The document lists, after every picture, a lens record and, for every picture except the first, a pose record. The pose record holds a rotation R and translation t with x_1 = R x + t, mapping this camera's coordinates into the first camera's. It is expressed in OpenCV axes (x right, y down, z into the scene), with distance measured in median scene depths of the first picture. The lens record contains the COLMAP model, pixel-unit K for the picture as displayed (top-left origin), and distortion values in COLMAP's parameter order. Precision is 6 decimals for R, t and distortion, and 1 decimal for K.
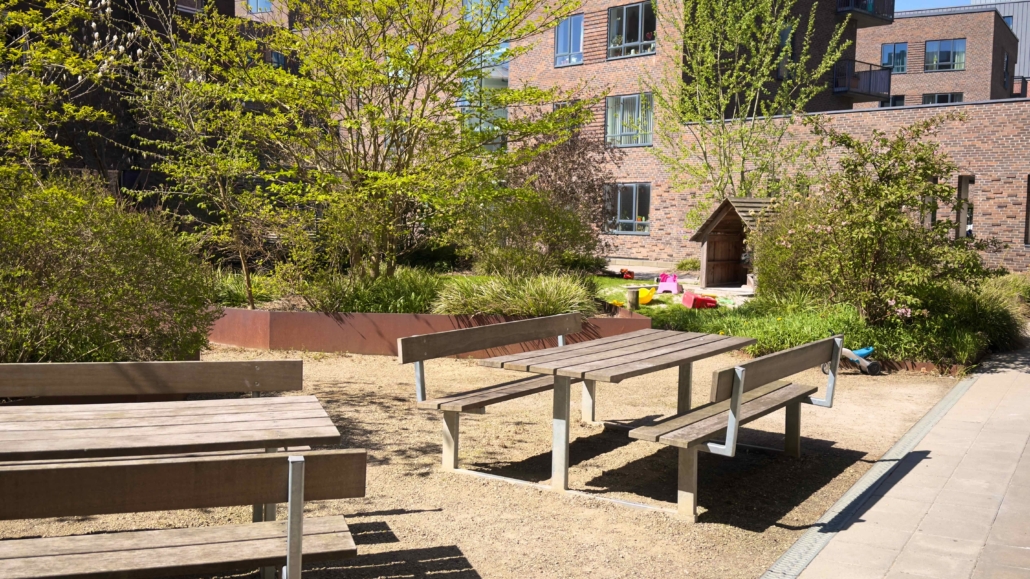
lens RADIAL K [[994.7, 0, 515.5], [0, 994.7, 293.0], [0, 0, 1]] dist [0.128469, 0.000000]
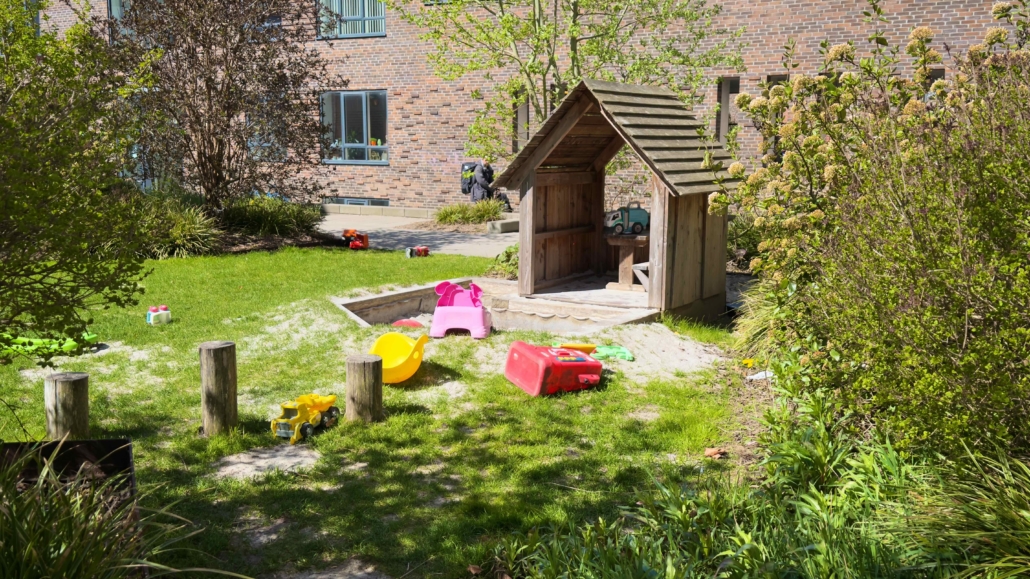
lens RADIAL K [[994.7, 0, 520.1], [0, 994.7, 289.5], [0, 0, 1]] dist [0.128469, 0.000000]
pose [[0.964365, -0.051338, 0.259547, 0.036272], [0.033165, 0.996712, 0.073924, -0.019763], [-0.262489, -0.062681, 0.962897, 0.291840]]
